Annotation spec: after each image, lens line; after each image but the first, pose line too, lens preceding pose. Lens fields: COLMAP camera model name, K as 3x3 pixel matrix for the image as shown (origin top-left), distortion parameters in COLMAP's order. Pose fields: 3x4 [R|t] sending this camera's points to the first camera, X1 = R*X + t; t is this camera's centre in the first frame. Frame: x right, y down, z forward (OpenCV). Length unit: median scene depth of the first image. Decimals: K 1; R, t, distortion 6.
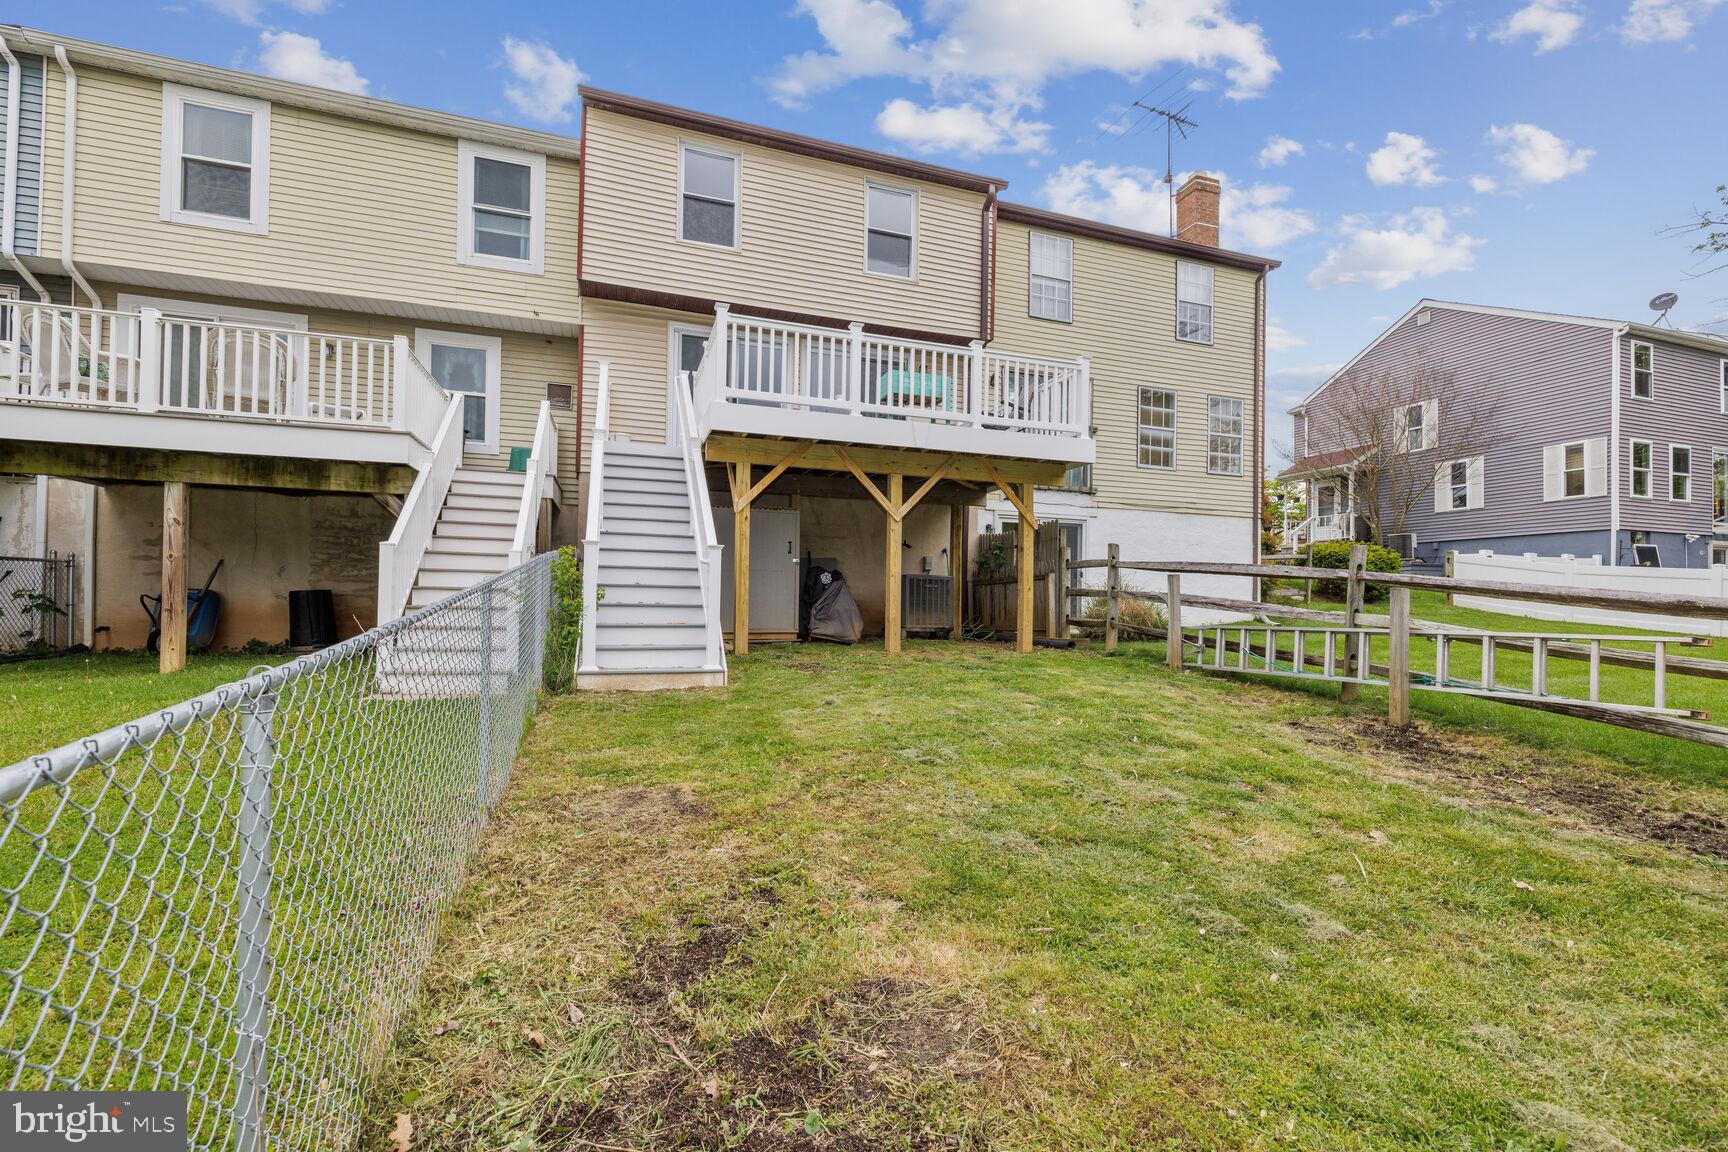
lens RADIAL K [[750.5, 0, 820.8], [0, 750.5, 579.1], [0, 0, 1]] dist [0.001350, -0.000304]
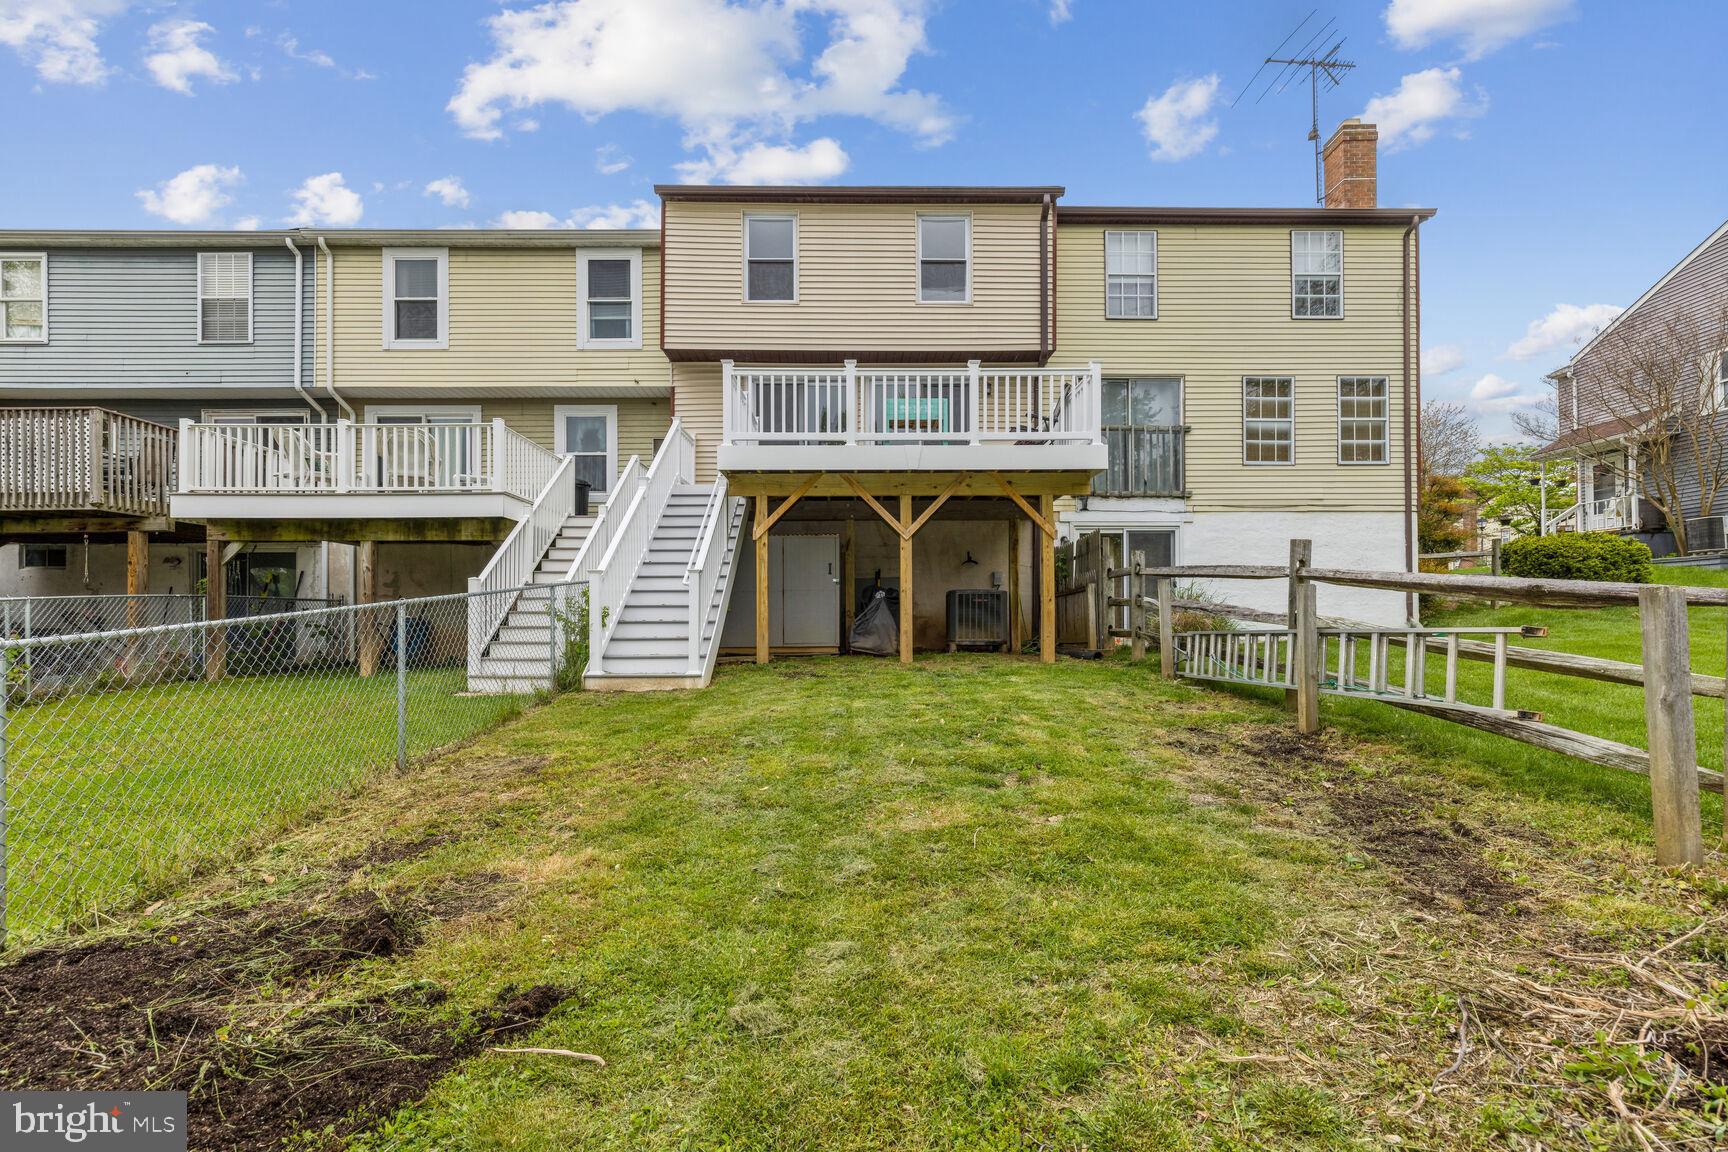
lens RADIAL K [[733.2, 0, 804.5], [0, 733.2, 605.8], [0, 0, 1]] dist [0.000389, -0.000110]
pose [[0.948619, -0.027511, -0.315221, 0.254621], [0.028353, 0.999596, -0.001915, 0.012615], [0.315147, -0.007121, 0.949016, -0.026093]]
